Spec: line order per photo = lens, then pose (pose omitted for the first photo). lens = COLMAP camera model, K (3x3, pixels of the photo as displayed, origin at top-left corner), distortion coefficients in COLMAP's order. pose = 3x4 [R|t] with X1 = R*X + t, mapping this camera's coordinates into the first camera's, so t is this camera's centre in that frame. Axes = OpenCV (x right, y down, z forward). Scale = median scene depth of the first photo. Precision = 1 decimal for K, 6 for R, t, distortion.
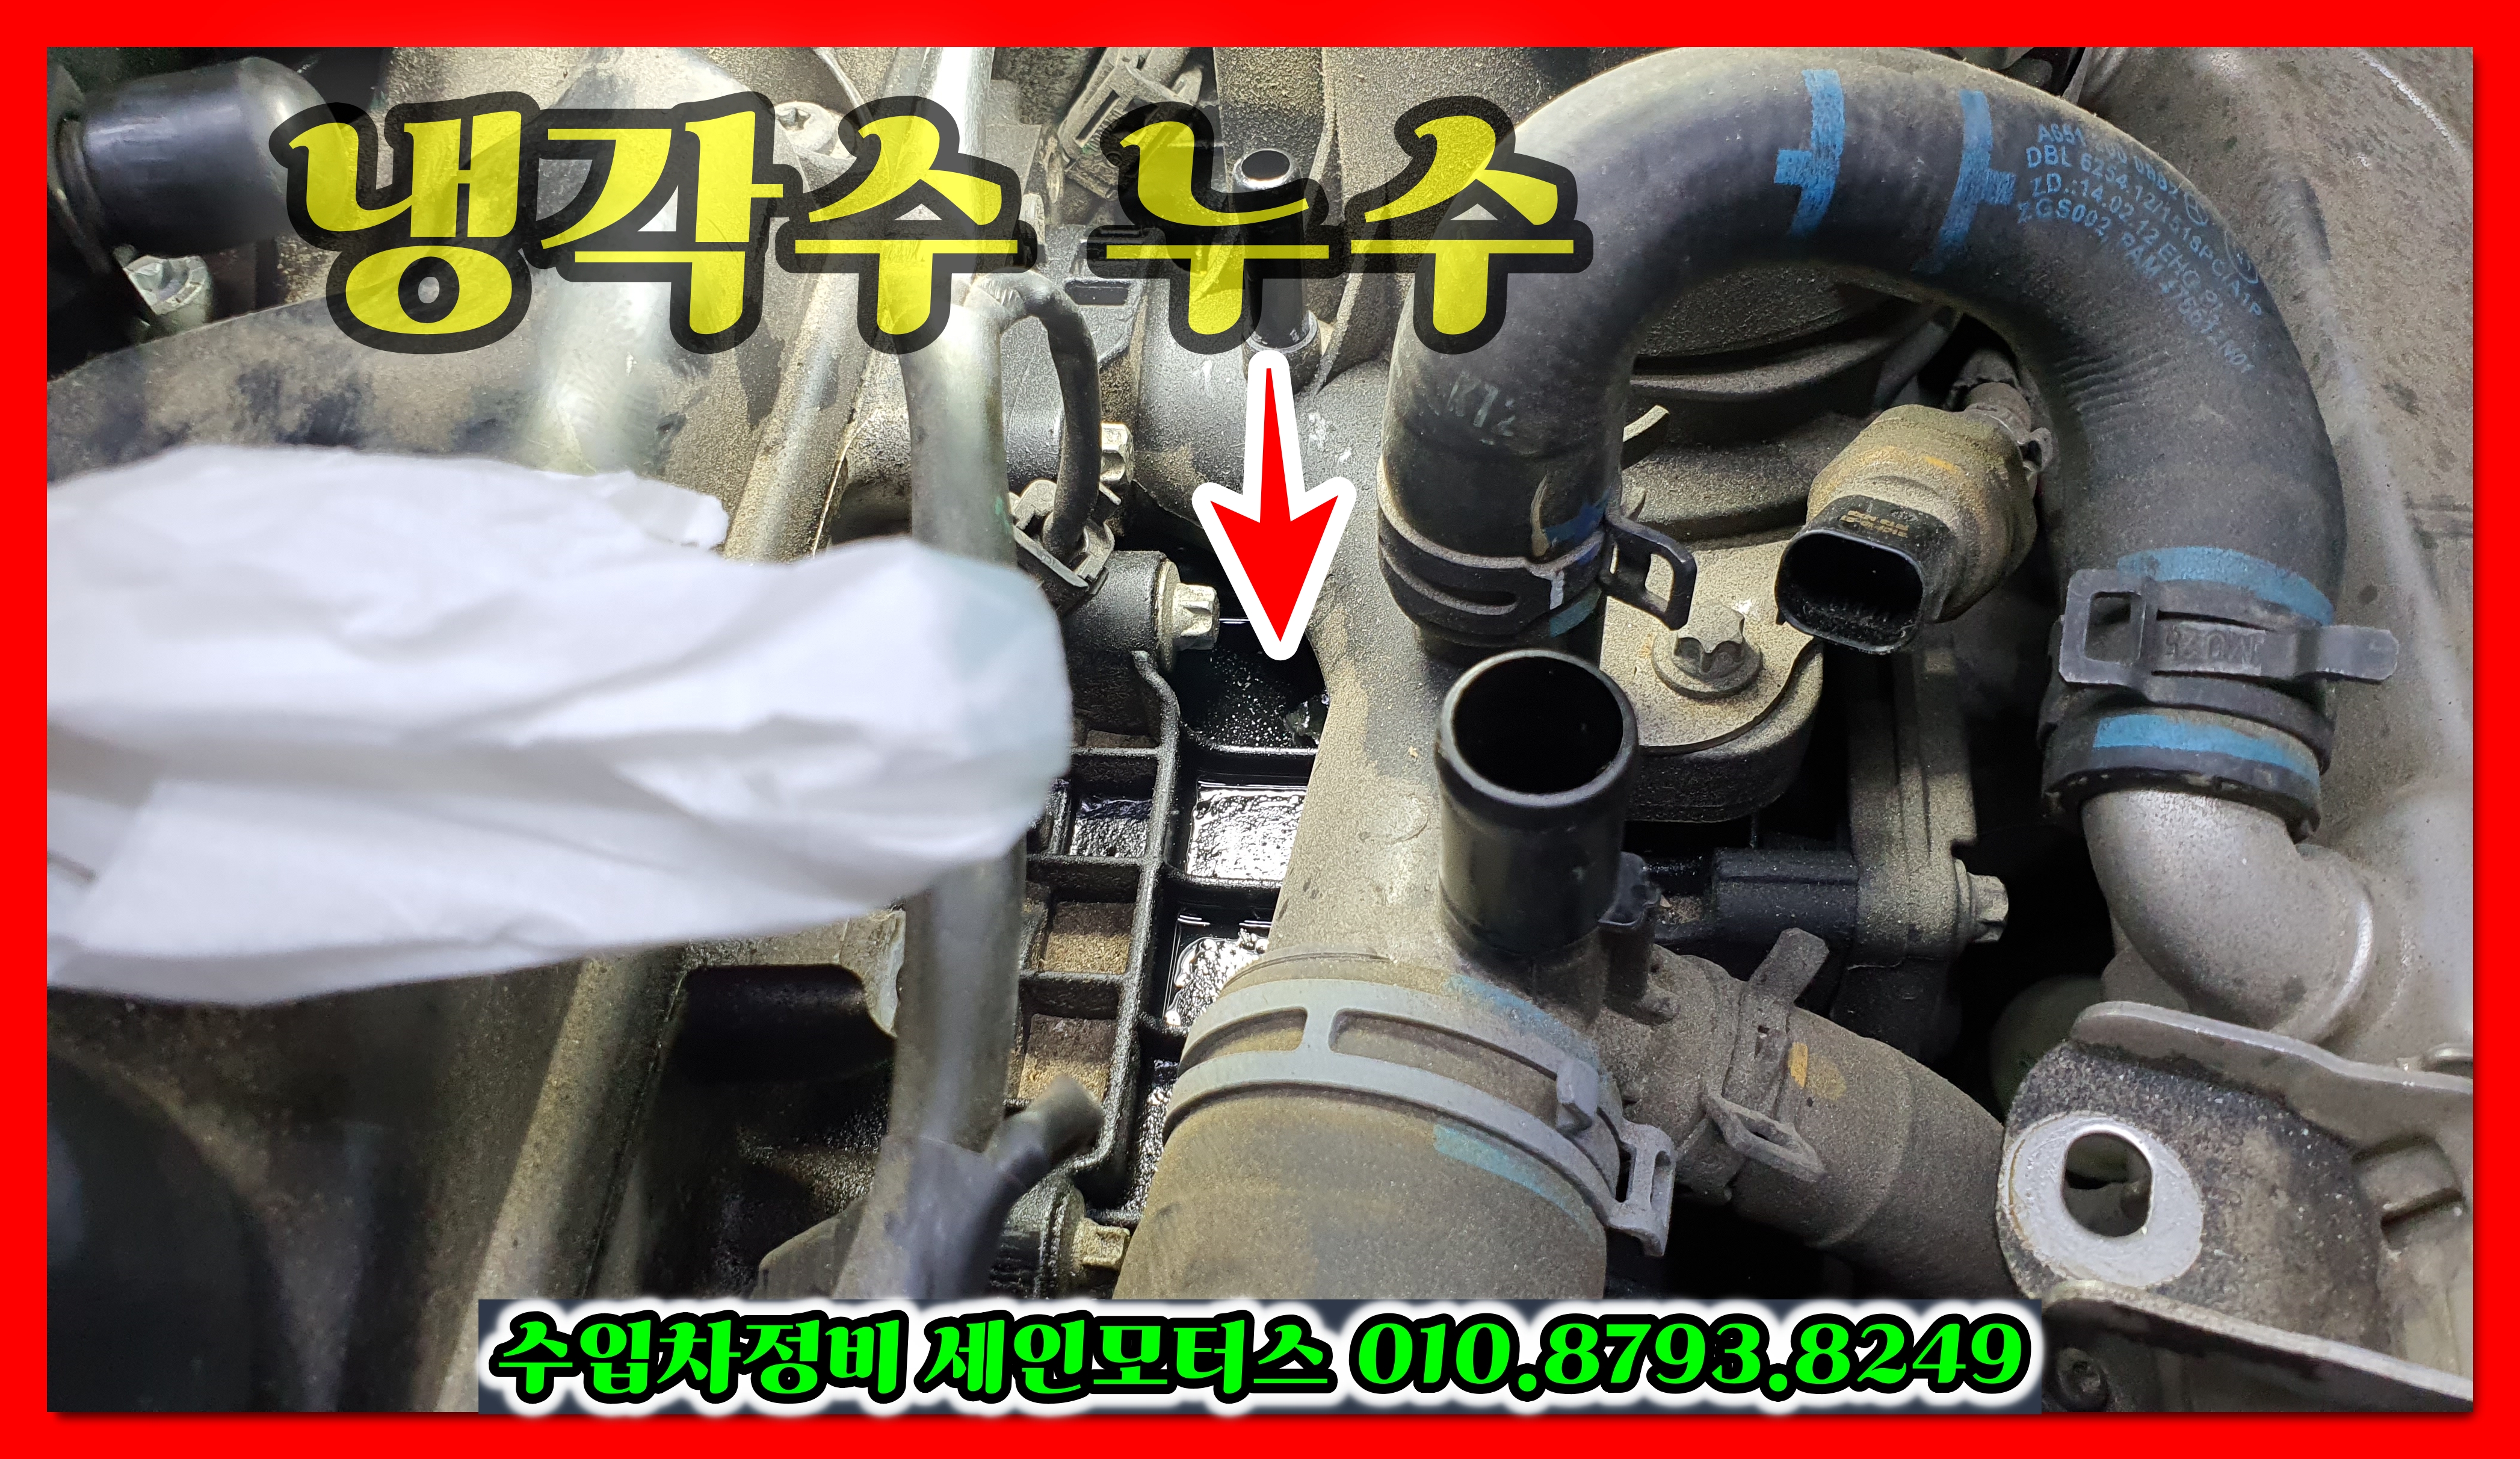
lens RADIAL K [[1976.0, 0, 1301.6], [0, 1976.0, 698.5], [0, 0, 1]] dist [0.116460, -0.492474]
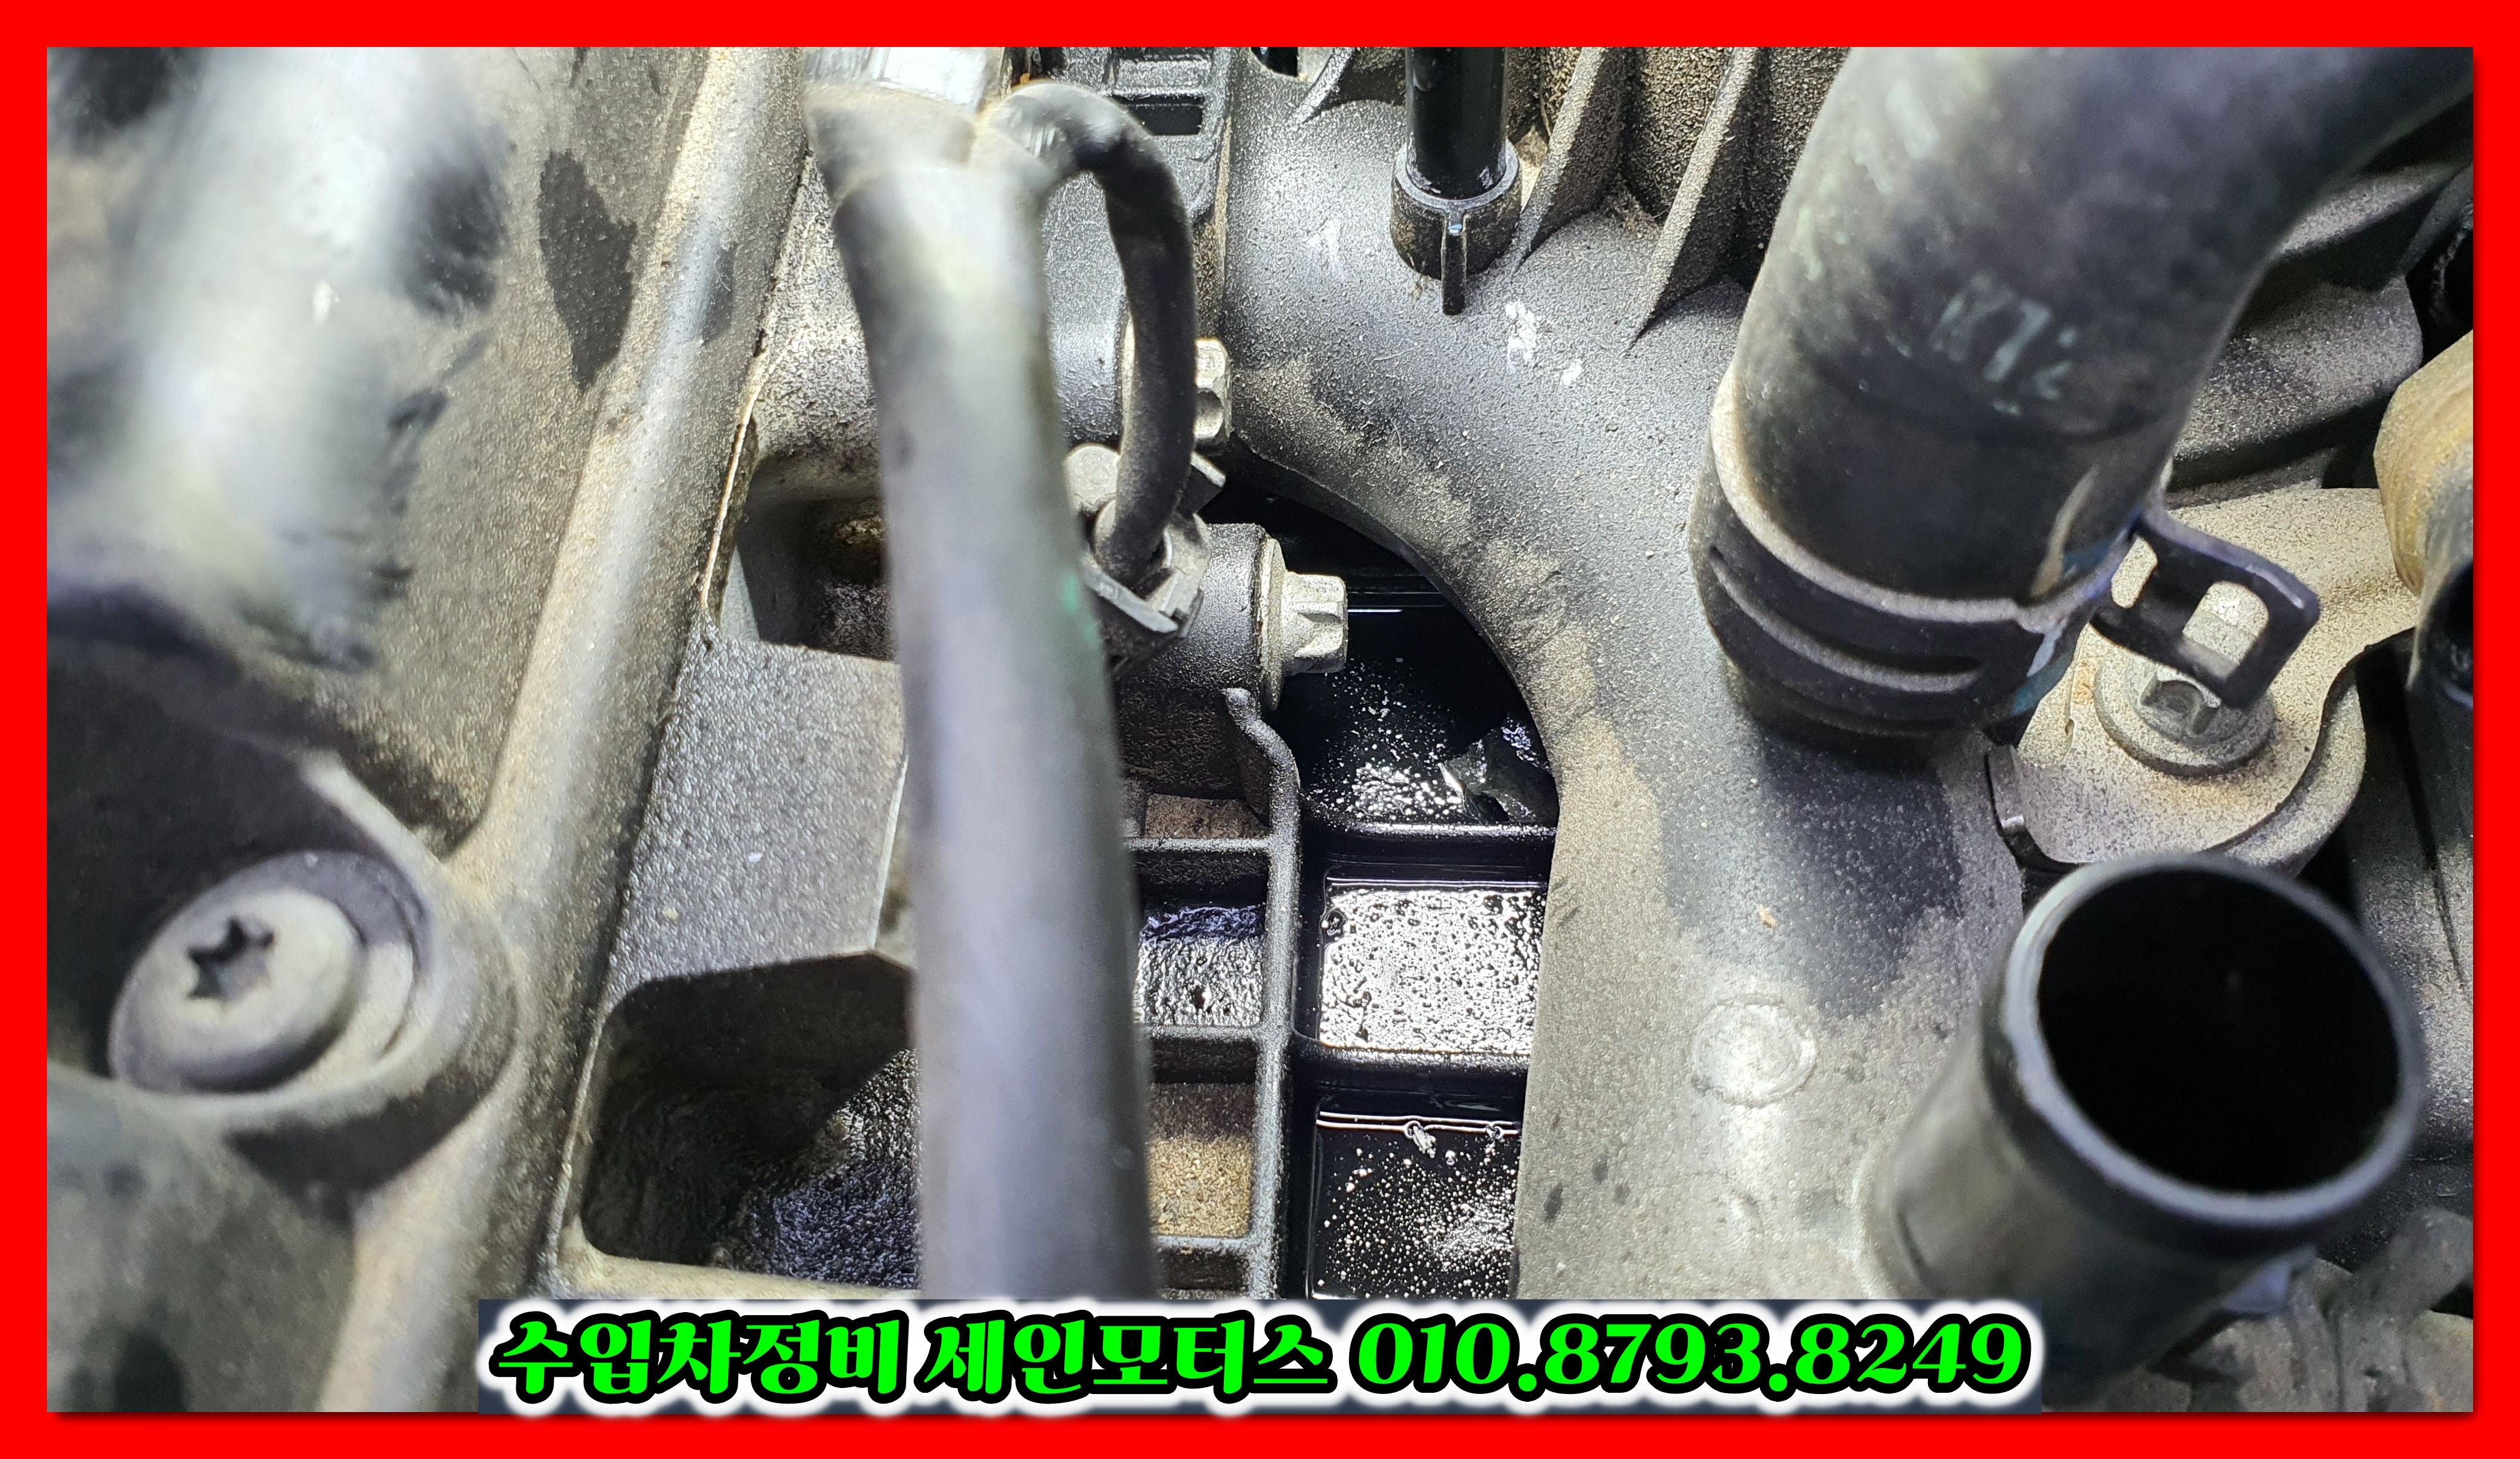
lens RADIAL K [[1898.1, 0, 1262.4], [0, 1898.1, 647.9], [0, 0, 1]] dist [-0.051057, 0.003029]
pose [[0.999160, -0.033650, 0.023384, -0.094487], [0.031374, 0.995294, 0.091680, -0.100125], [-0.026359, -0.090869, 0.995514, 0.434573]]
